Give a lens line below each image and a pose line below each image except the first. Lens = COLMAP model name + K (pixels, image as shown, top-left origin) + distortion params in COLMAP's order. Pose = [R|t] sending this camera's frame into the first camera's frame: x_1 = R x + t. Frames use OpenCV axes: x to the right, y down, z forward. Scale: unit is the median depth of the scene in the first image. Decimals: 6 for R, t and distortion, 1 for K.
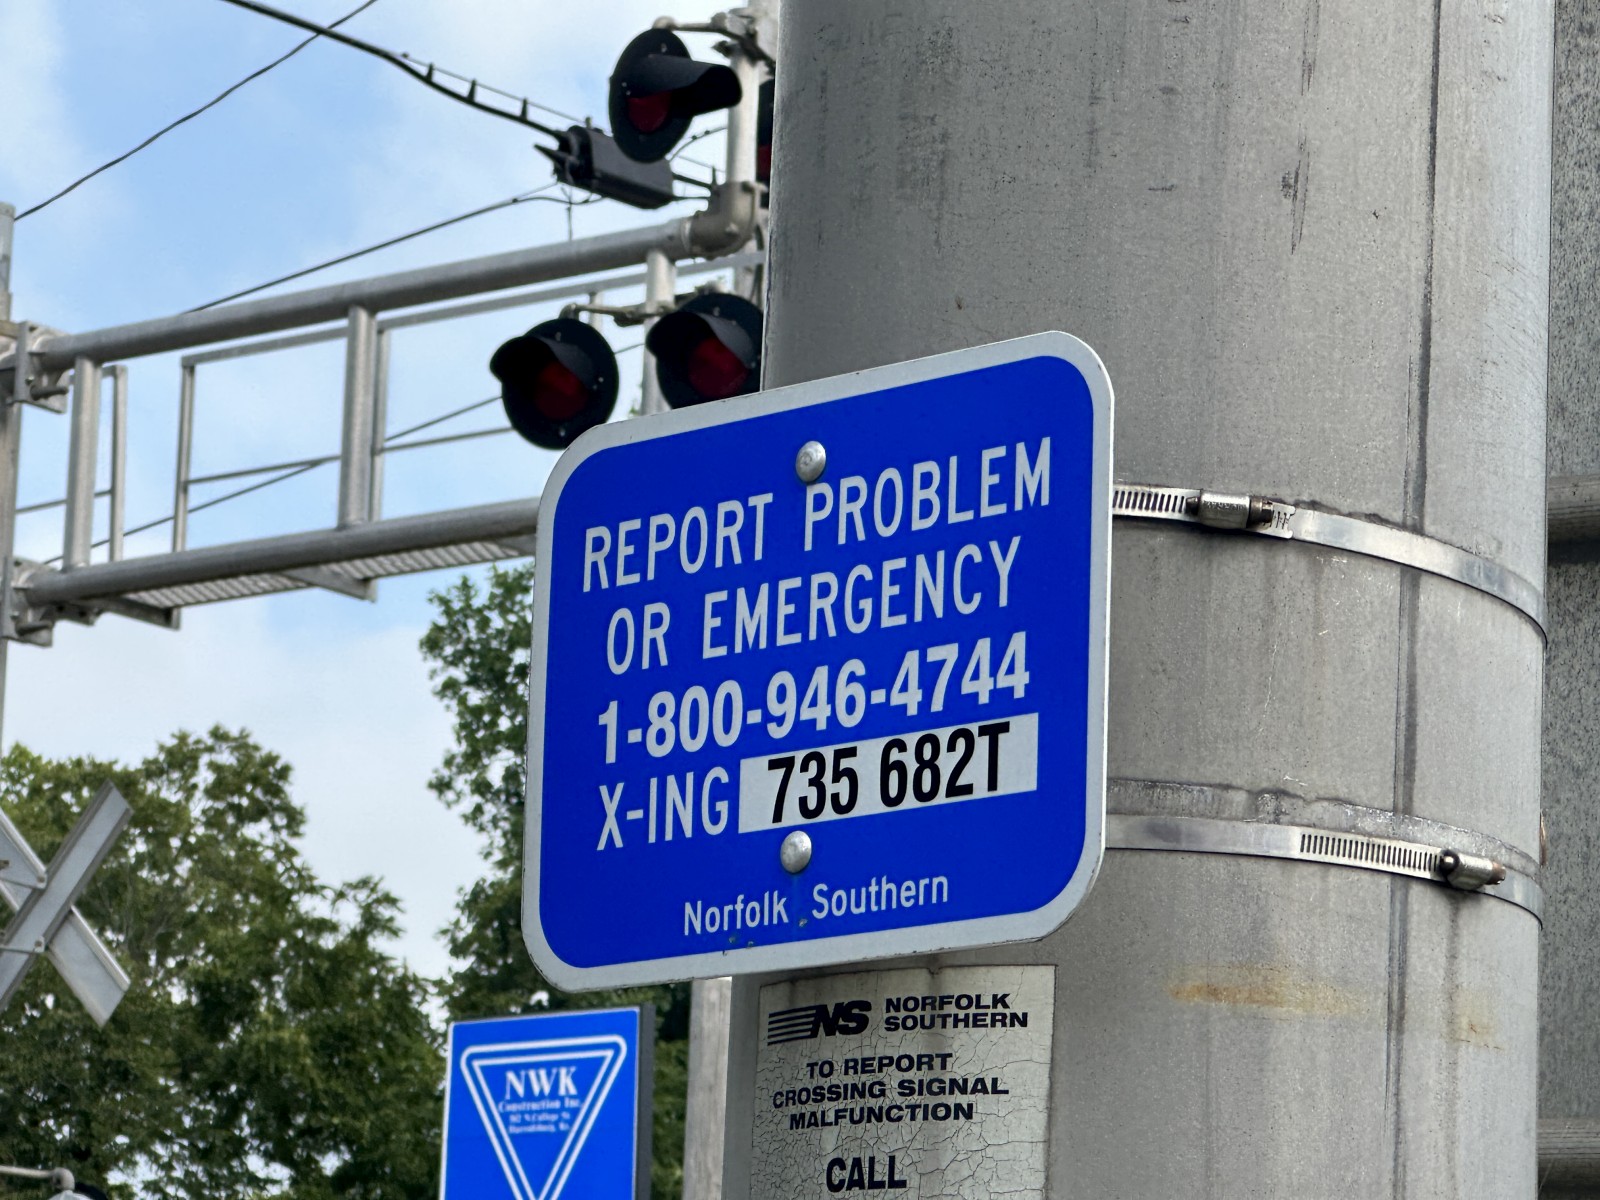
lens RADIAL K [[5813.8, 0, 800.0], [0, 5813.8, 600.0], [0, 0, 1]] dist [0.141414, 0.326831]
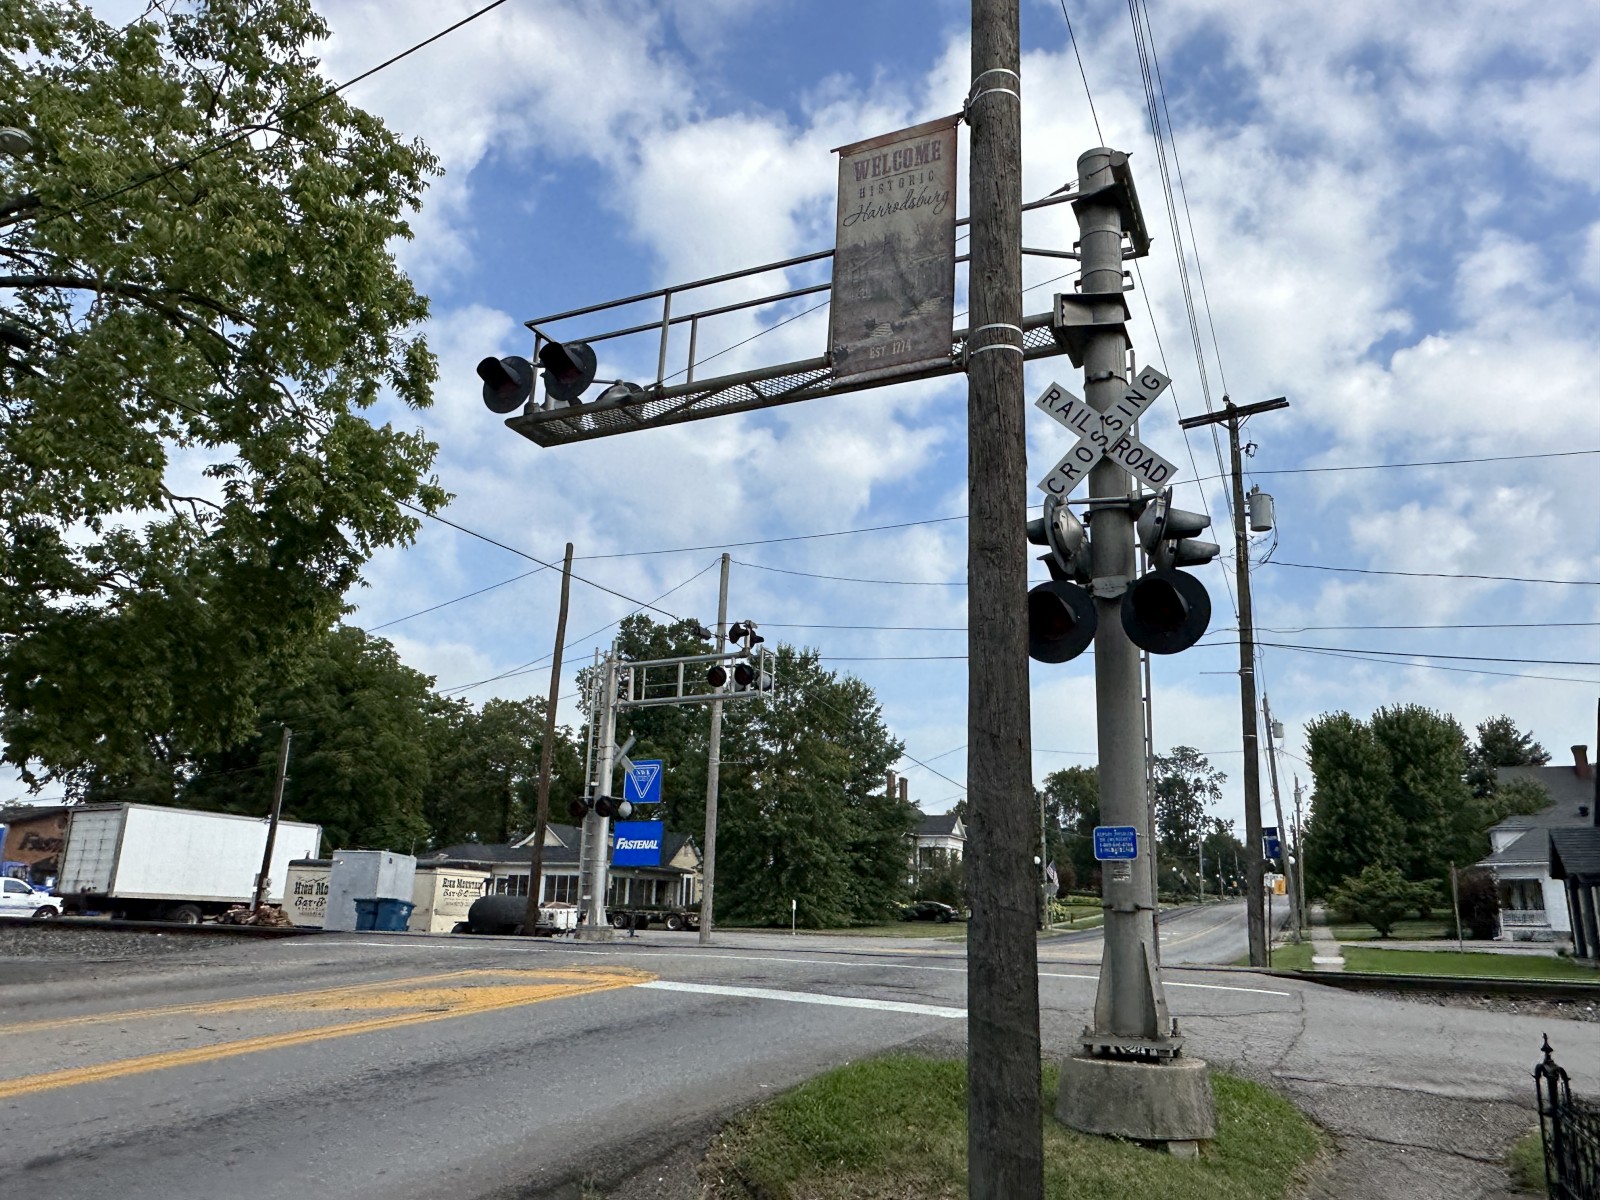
lens RADIAL K [[1126.1, 0, 800.5], [0, 1126.1, 608.1], [0, 0, 1]] dist [-0.011380, -0.004639]
pose [[0.985069, 0.028470, 0.169789, -0.084268], [-0.020566, 0.998630, -0.048126, -0.028228], [-0.170927, 0.043915, 0.984305, -0.122321]]
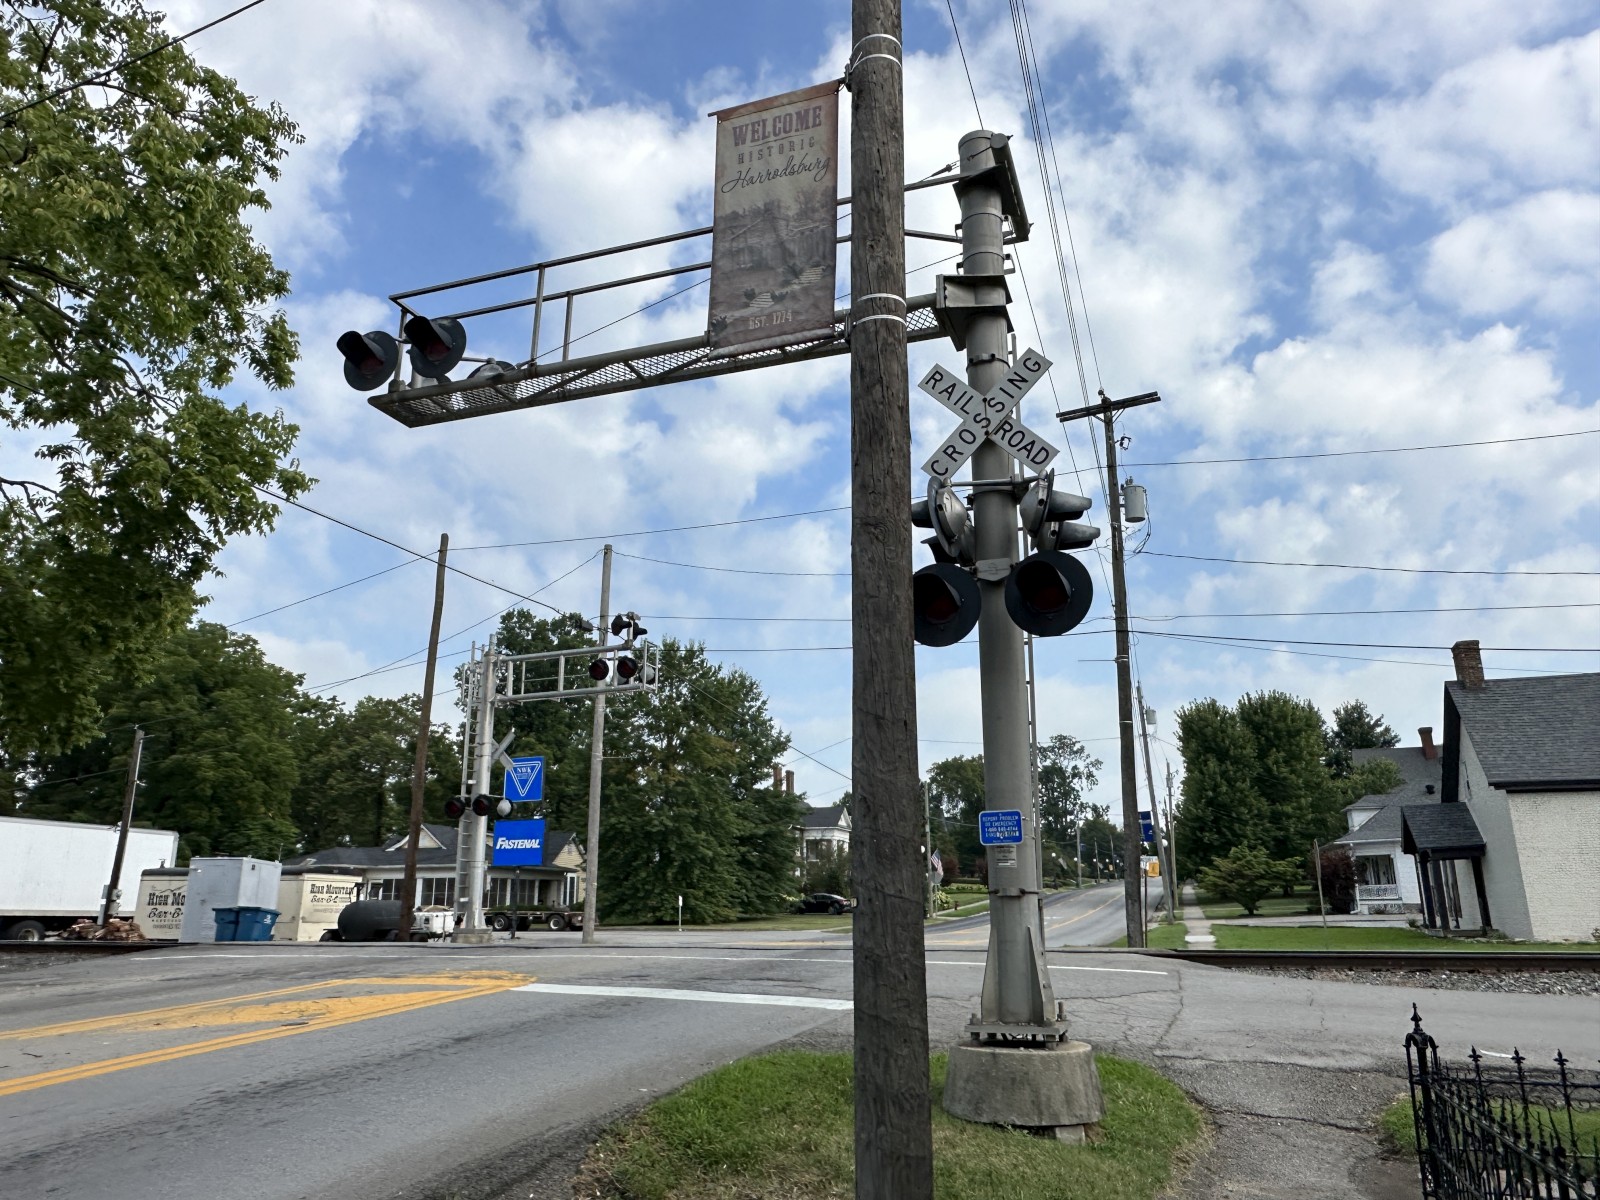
lens RADIAL K [[1125.8, 0, 800.0], [0, 1125.8, 600.0], [0, 0, 1]] dist [-0.013082, 0.002215]
pose [[0.963143, 0.024255, 0.267895, -0.082220], [-0.010753, 0.998602, -0.051755, -0.026788], [-0.268776, 0.046967, 0.962057, -0.116813]]
